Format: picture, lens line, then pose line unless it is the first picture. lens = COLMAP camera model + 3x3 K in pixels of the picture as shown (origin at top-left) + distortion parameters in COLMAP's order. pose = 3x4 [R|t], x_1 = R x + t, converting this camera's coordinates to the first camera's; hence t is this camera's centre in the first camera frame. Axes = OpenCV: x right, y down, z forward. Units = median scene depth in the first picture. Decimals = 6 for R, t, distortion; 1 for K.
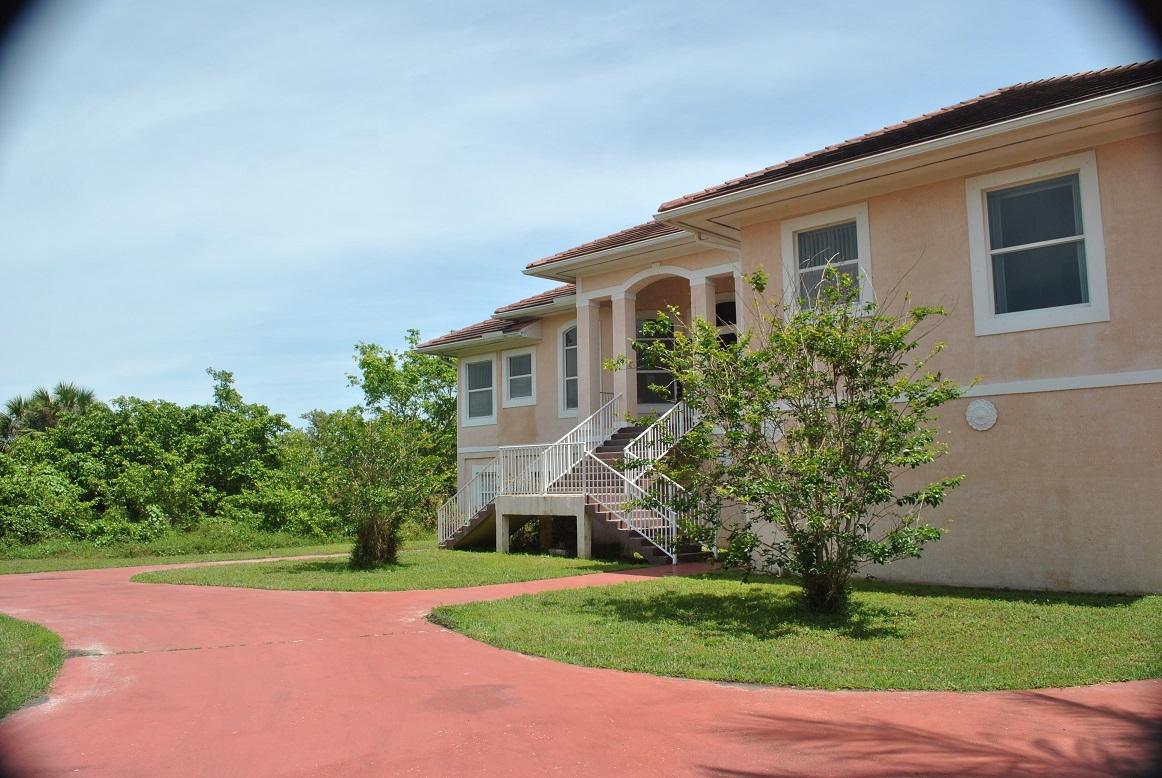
lens RADIAL K [[937.4, 0, 581.0], [0, 937.4, 389.0], [0, 0, 1]] dist [-0.004039, -0.000521]
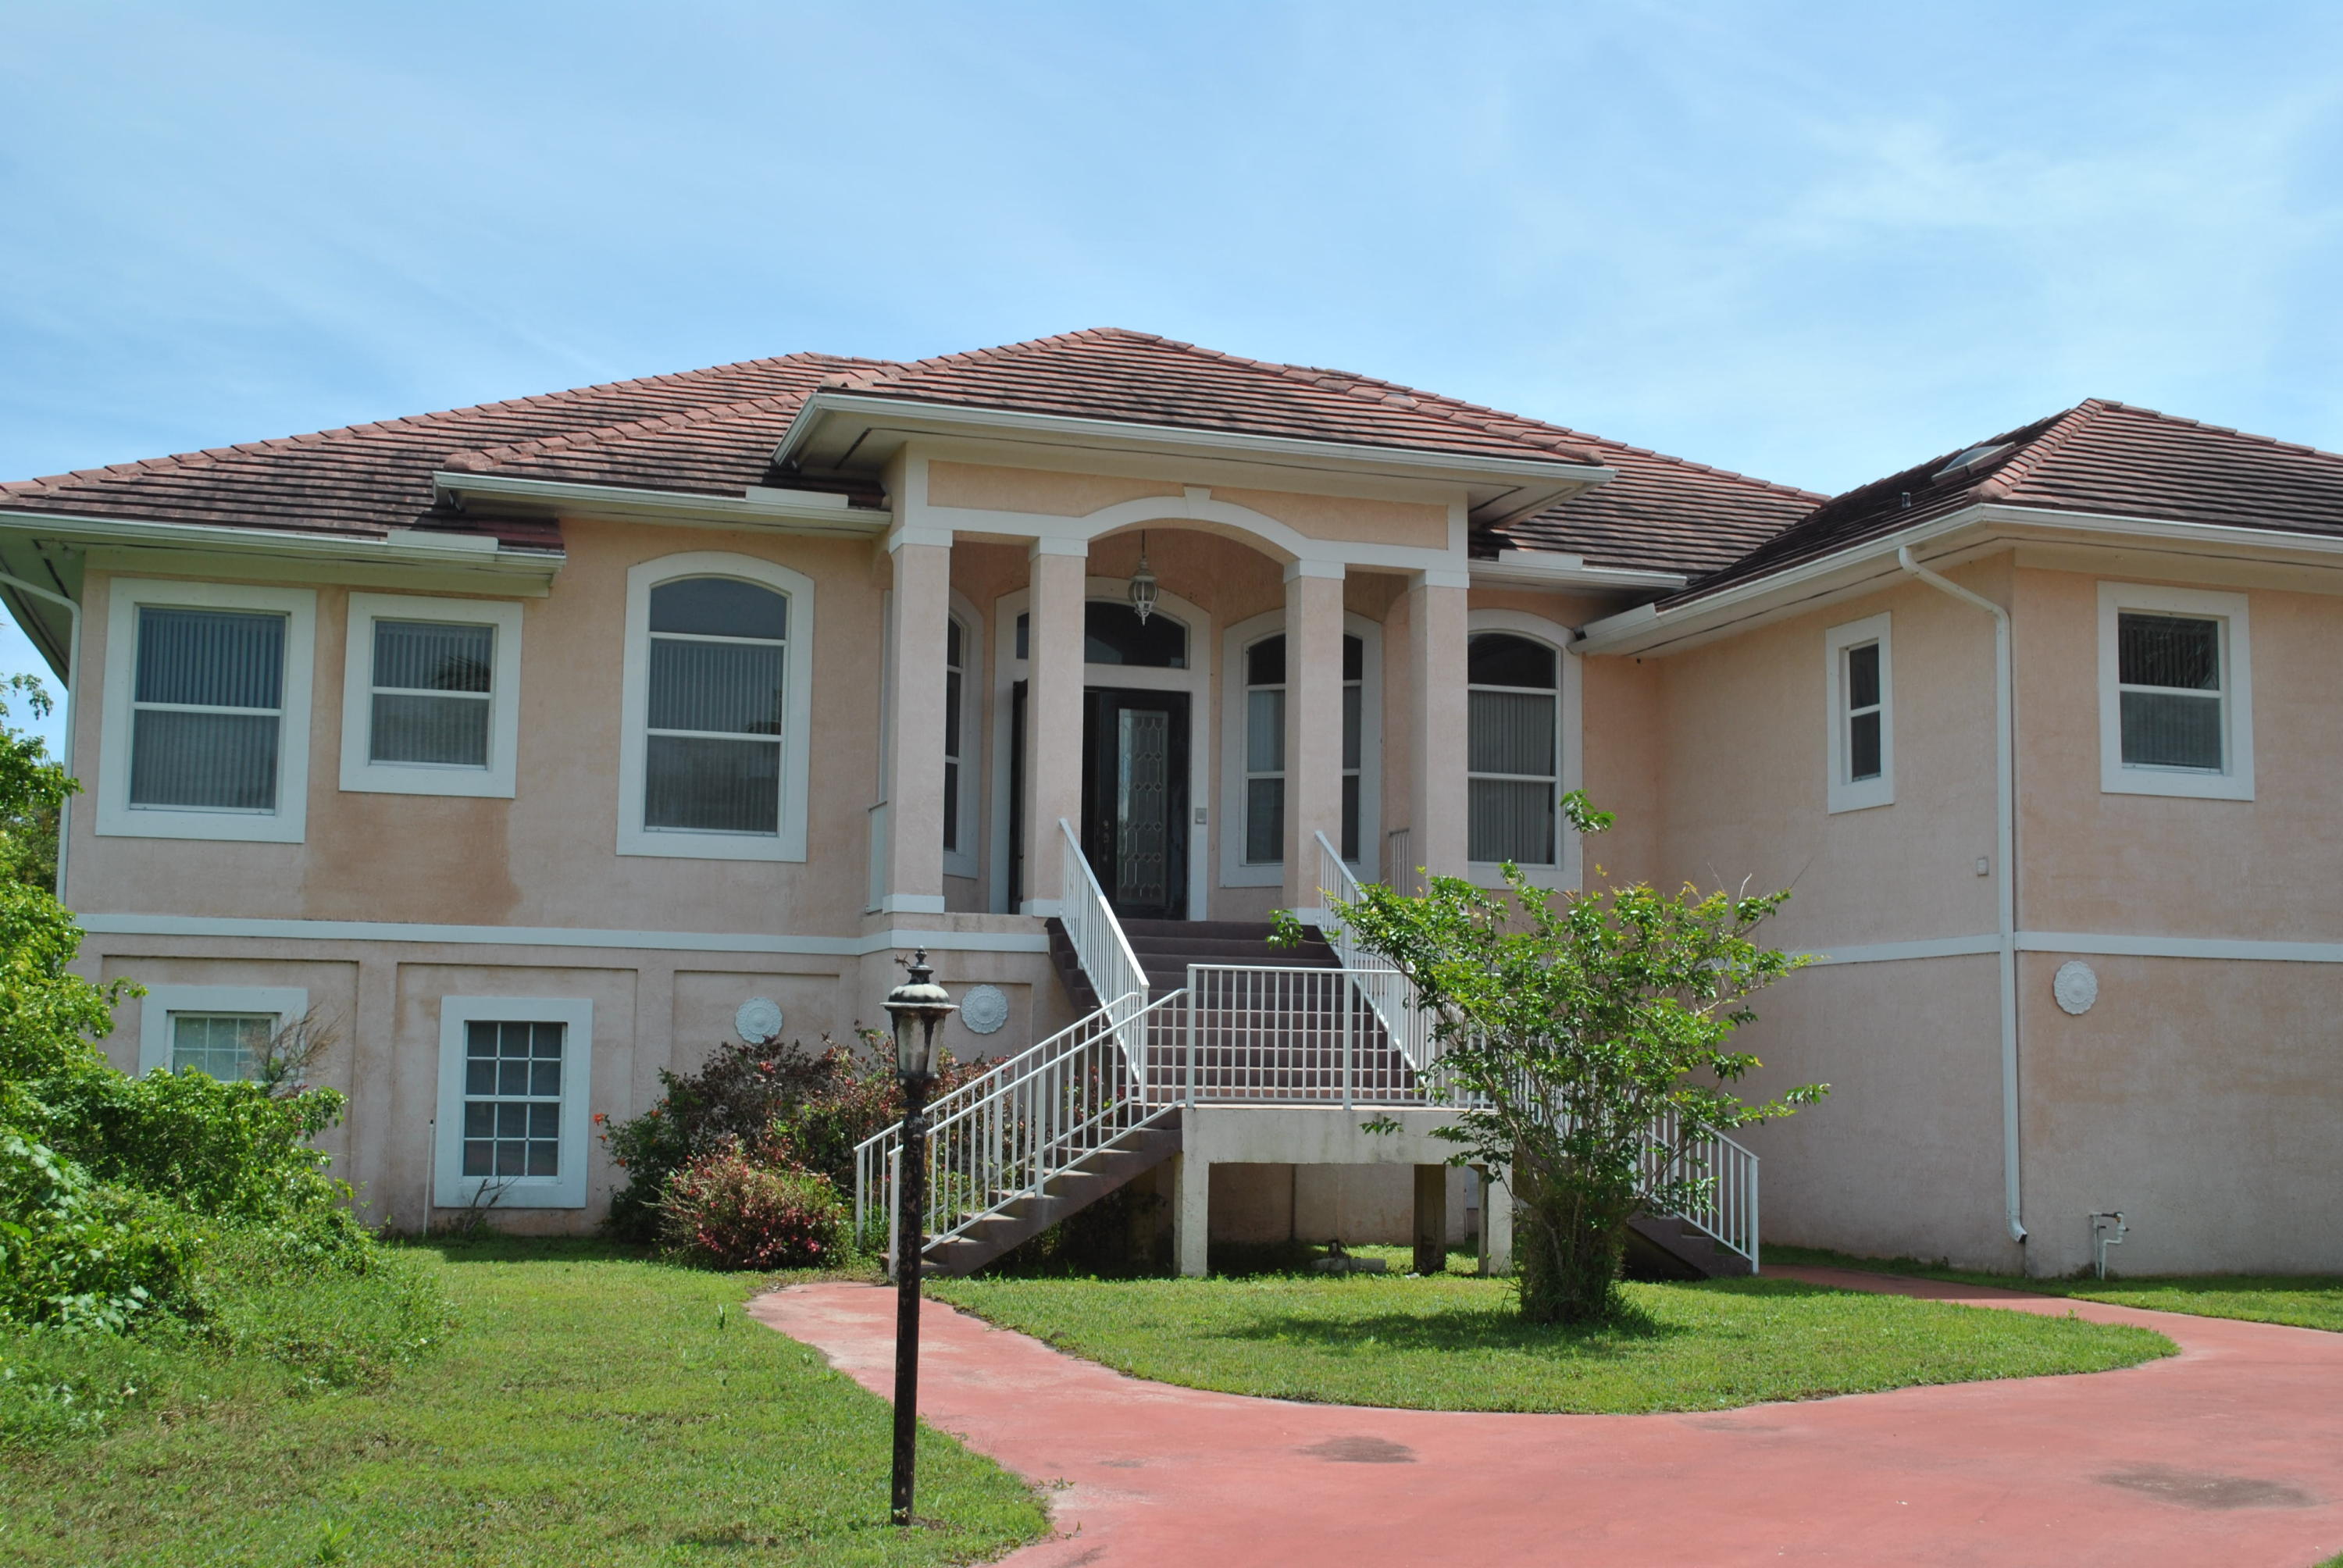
lens RADIAL K [[2656.7, 0, 1171.5], [0, 2656.7, 784.0], [0, 0, 1]] dist [-0.045024, -0.004926]
pose [[0.478956, 0.114077, 0.870395, -0.804208], [-0.112215, 0.991342, -0.068180, 0.054420], [-0.870637, -0.065016, 0.487610, 0.465058]]
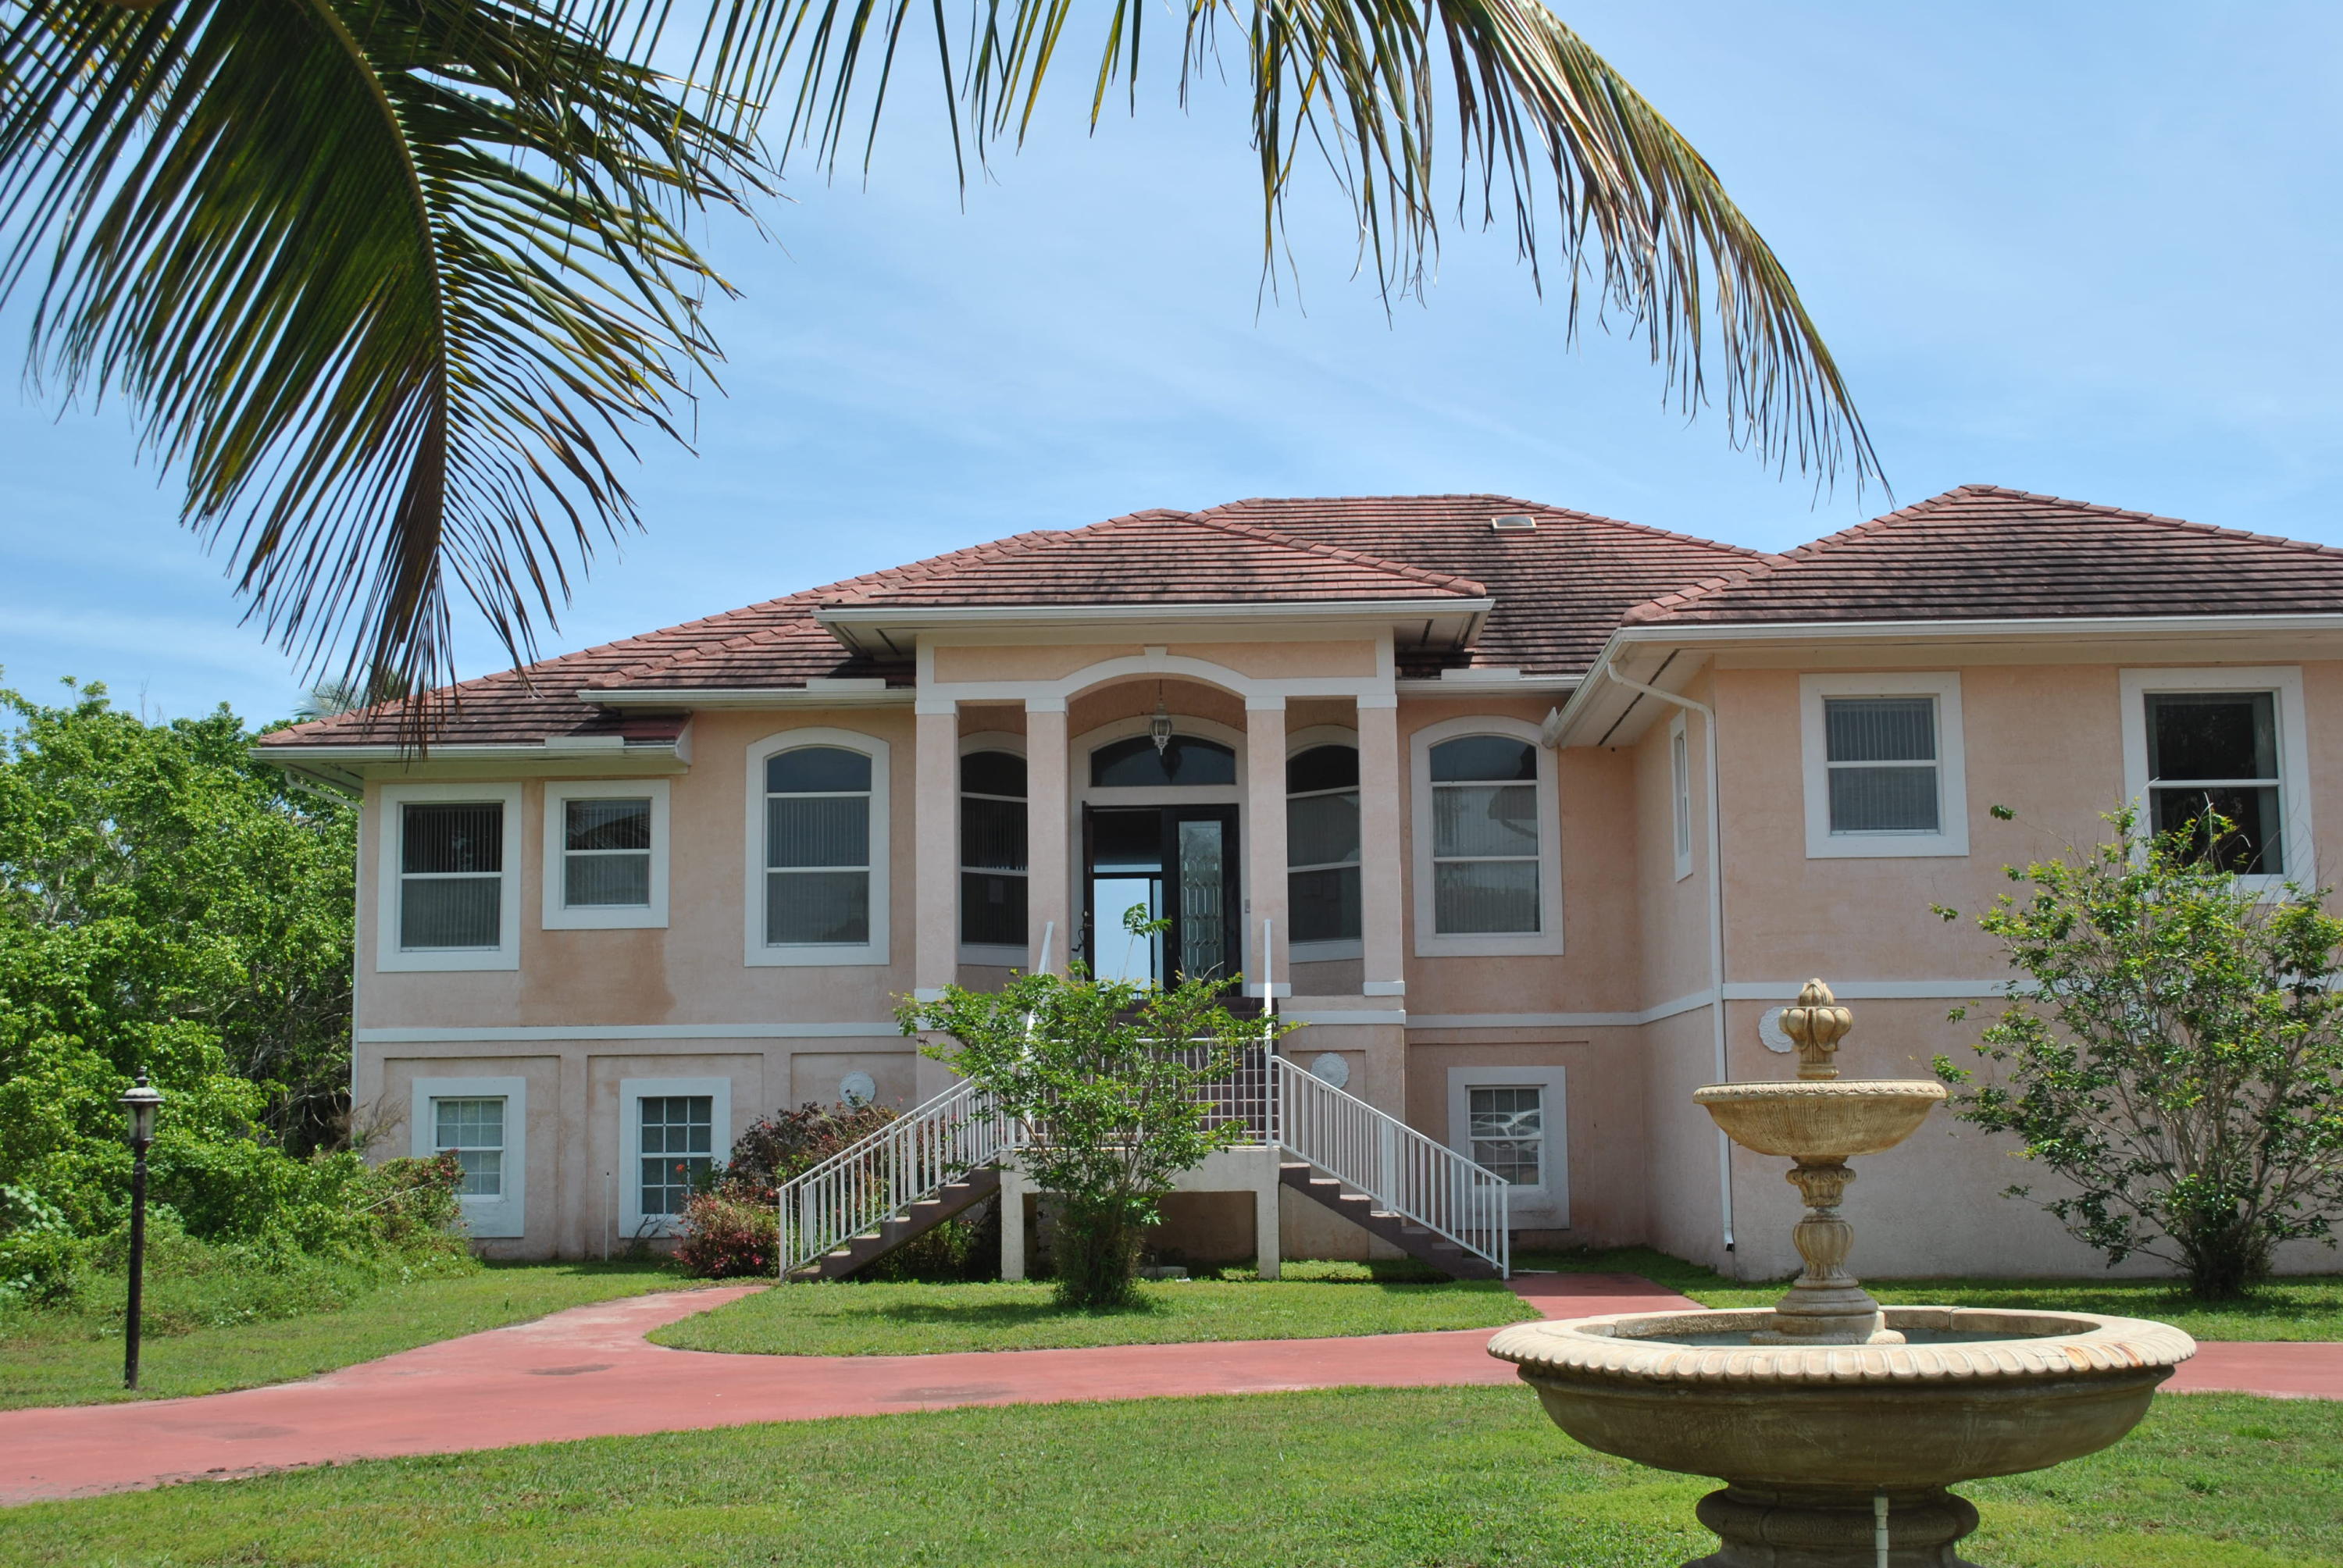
lens RADIAL K [[2656.7, 0, 1171.5], [0, 2656.7, 784.0], [0, 0, 1]] dist [-0.045024, -0.004926]
pose [[0.749865, 0.085164, 0.656087, -0.739152], [-0.065345, 0.996365, -0.054648, 0.004022], [-0.658356, -0.001893, 0.752704, 0.007490]]
